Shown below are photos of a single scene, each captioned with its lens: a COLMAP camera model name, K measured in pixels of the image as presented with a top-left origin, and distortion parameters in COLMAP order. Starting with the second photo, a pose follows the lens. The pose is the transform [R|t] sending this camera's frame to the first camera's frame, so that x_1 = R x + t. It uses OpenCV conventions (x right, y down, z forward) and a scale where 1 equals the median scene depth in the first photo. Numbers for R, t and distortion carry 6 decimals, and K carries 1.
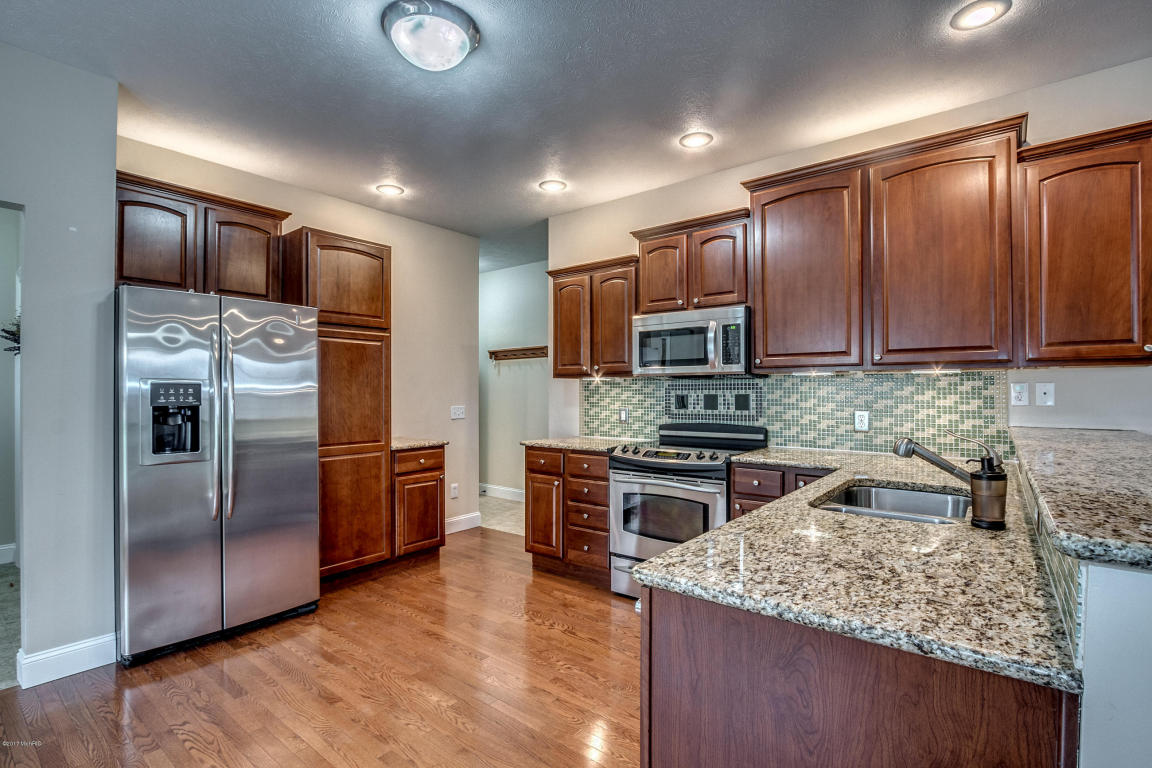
lens RADIAL K [[530.4, 0, 564.3], [0, 530.4, 392.8], [0, 0, 1]] dist [-0.023873, 0.005193]
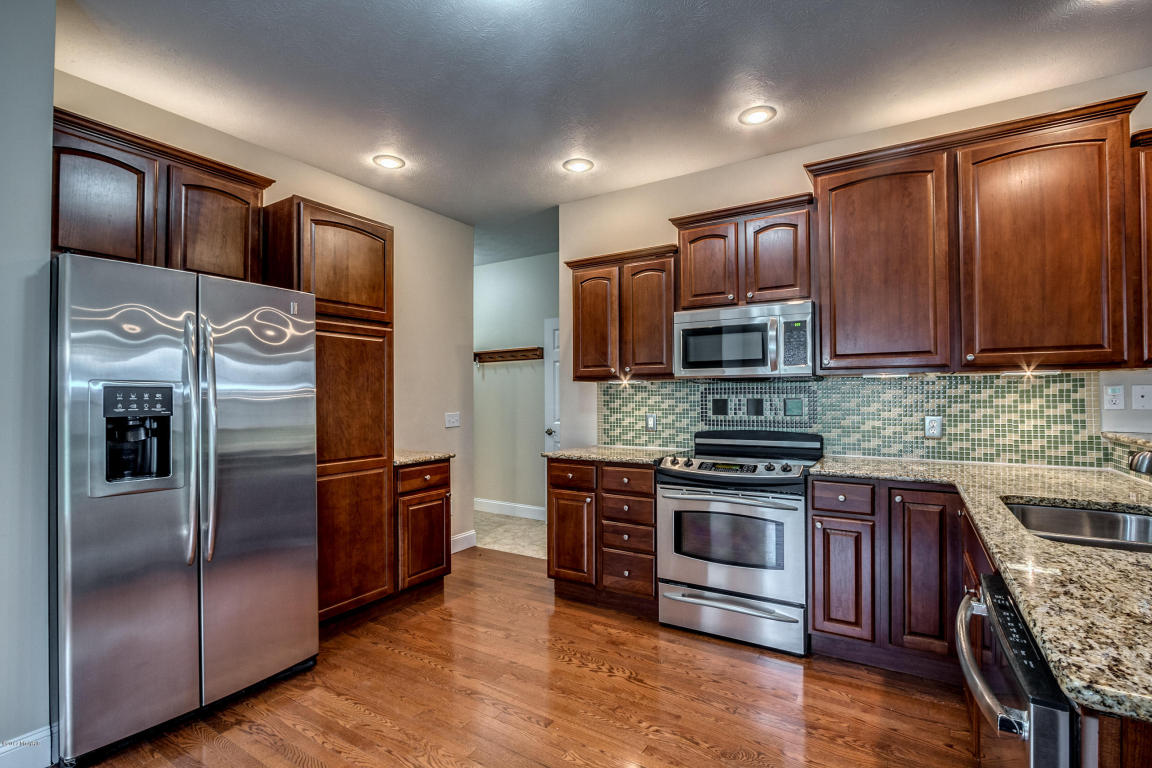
lens RADIAL K [[530.4, 0, 566.7], [0, 530.4, 392.6], [0, 0, 1]] dist [-0.023873, 0.005193]
pose [[0.994119, -0.002322, 0.108267, -0.155688], [0.003258, 0.999959, -0.008475, -0.000844], [-0.108243, 0.008778, 0.994086, 0.136603]]
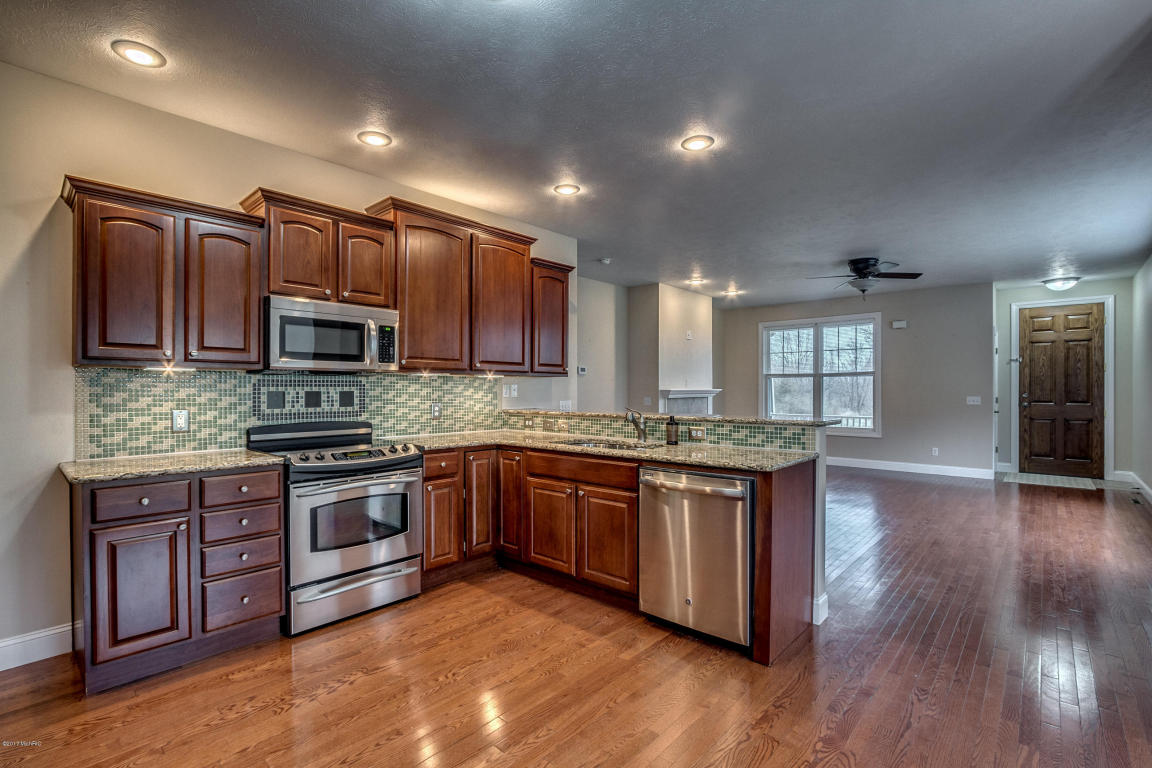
lens RADIAL K [[530.4, 0, 564.3], [0, 530.4, 392.0], [0, 0, 1]] dist [-0.023873, 0.005193]
pose [[0.065235, -0.002530, 0.997867, -0.670451], [-0.000650, 0.999996, 0.002578, 0.001863], [-0.997870, -0.000816, 0.065233, 0.525048]]
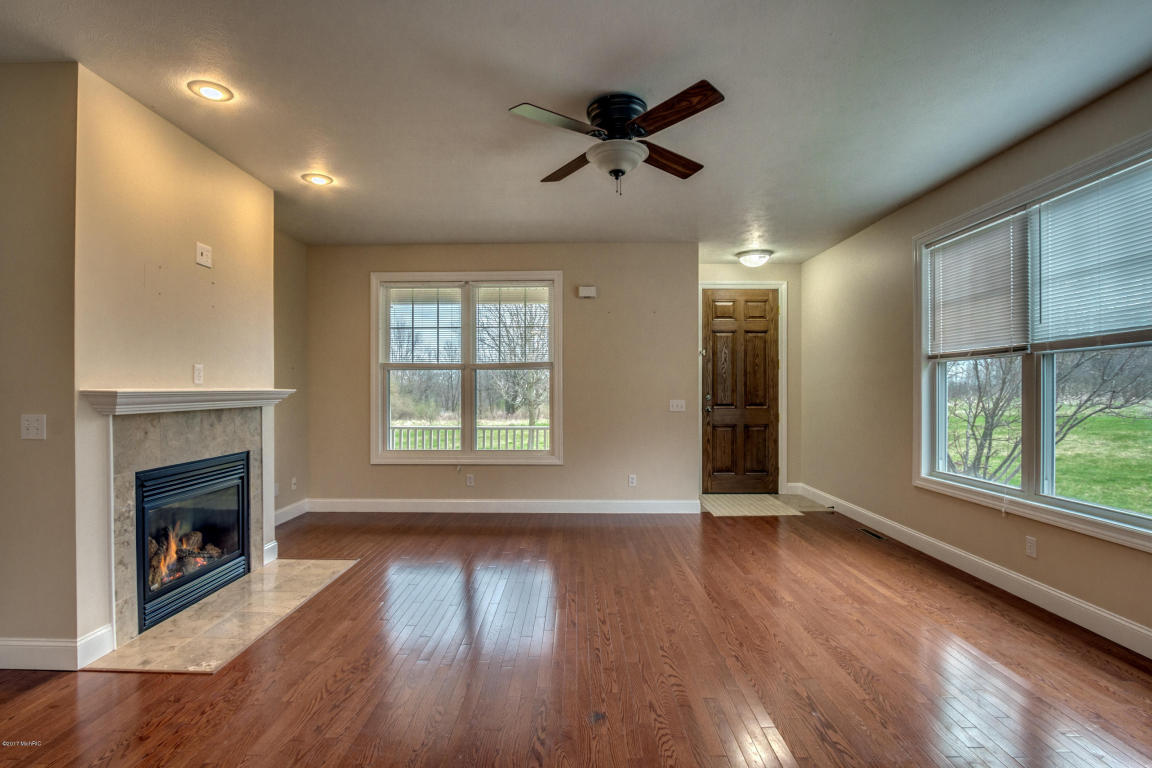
lens RADIAL K [[530.4, 0, 568.7], [0, 530.4, 393.3], [0, 0, 1]] dist [-0.023873, 0.005193]
pose [[-0.617358, -0.000500, 0.786682, 0.578739], [0.001956, 0.999996, 0.002171, 0.001920], [-0.786680, 0.002879, -0.617354, 0.193407]]
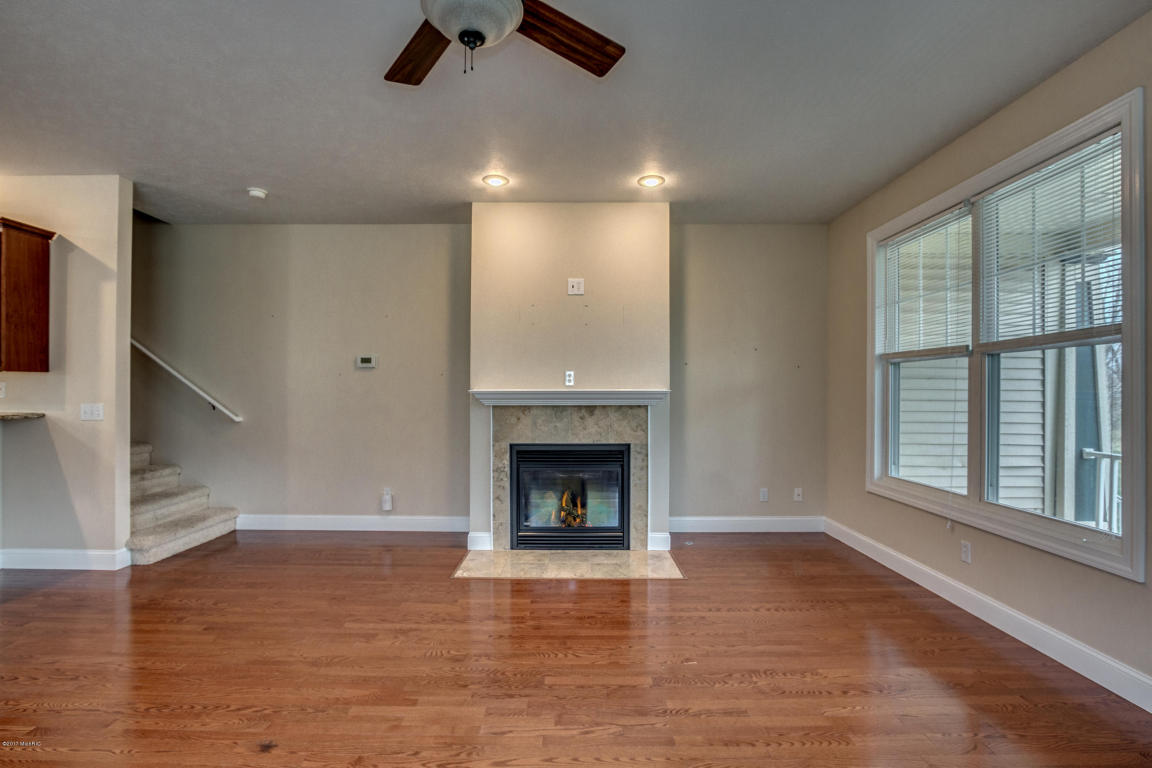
lens RADIAL K [[530.4, 0, 567.6], [0, 530.4, 393.4], [0, 0, 1]] dist [-0.023873, 0.005193]
pose [[0.782016, 0.001574, 0.623256, 0.936245], [-0.005272, 0.999978, 0.004089, -0.000999], [-0.623236, -0.006483, 0.782007, -0.825608]]
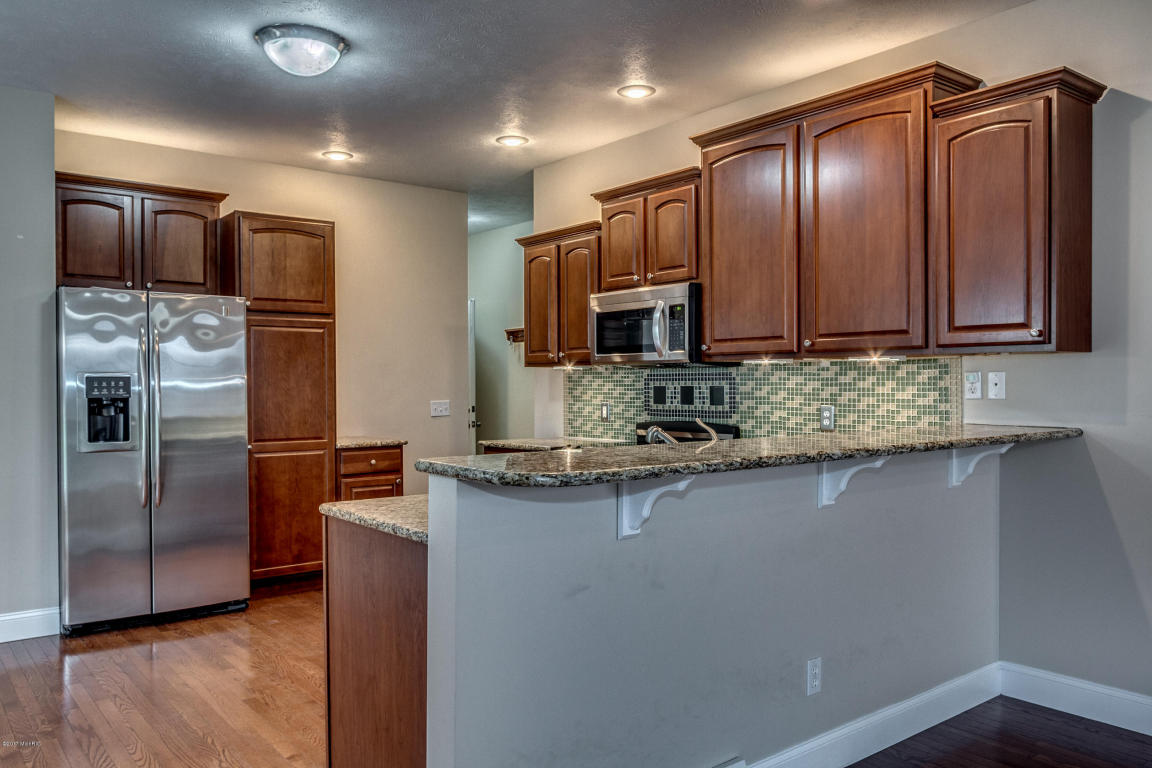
lens RADIAL K [[847.9, 0, 565.6], [0, 847.9, 398.9], [0, 0, 1]] dist [-0.023920, 0.028785]
pose [[0.976810, 0.001344, -0.214106, 0.398133], [0.002586, 0.999833, 0.018074, -0.001478], [0.214094, -0.018208, 0.976643, -0.355357]]
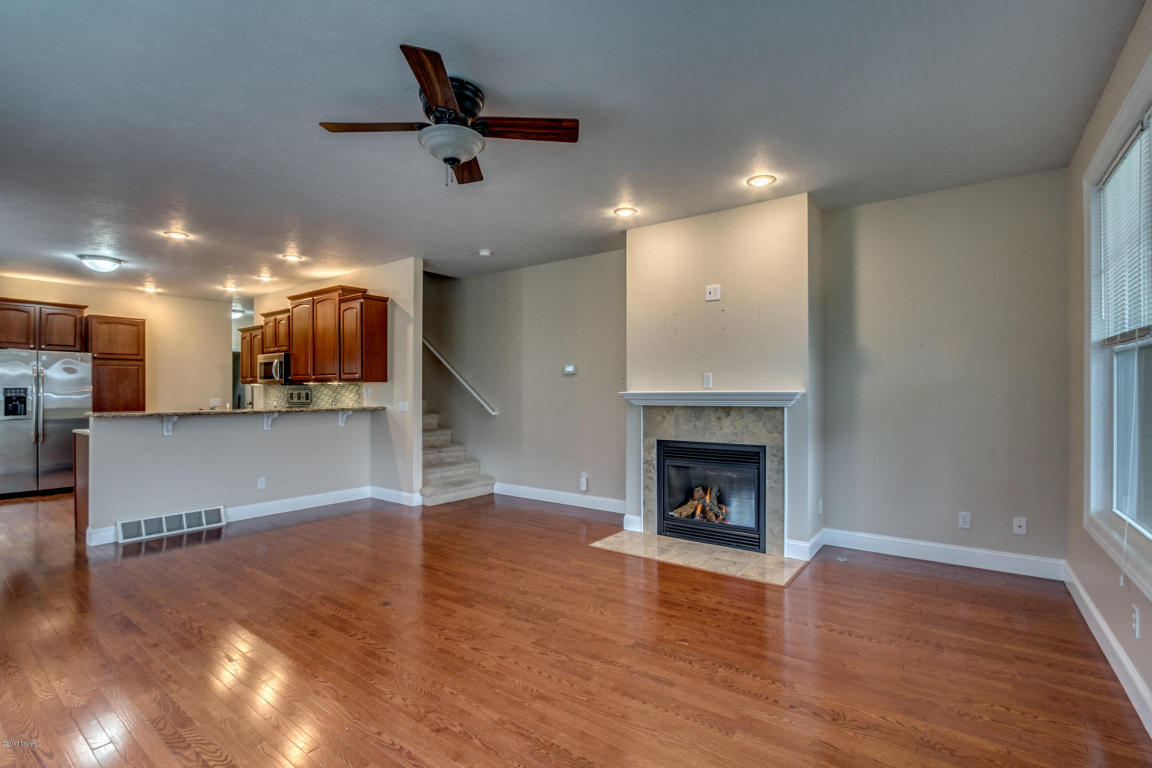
lens RADIAL K [[530.4, 0, 567.8], [0, 530.4, 393.6], [0, 0, 1]] dist [-0.023873, 0.005193]
pose [[0.999349, 0.001356, 0.036038, 1.319142], [-0.001512, 0.999990, 0.004309, -0.003913], [-0.036032, -0.004361, 0.999341, -1.147006]]
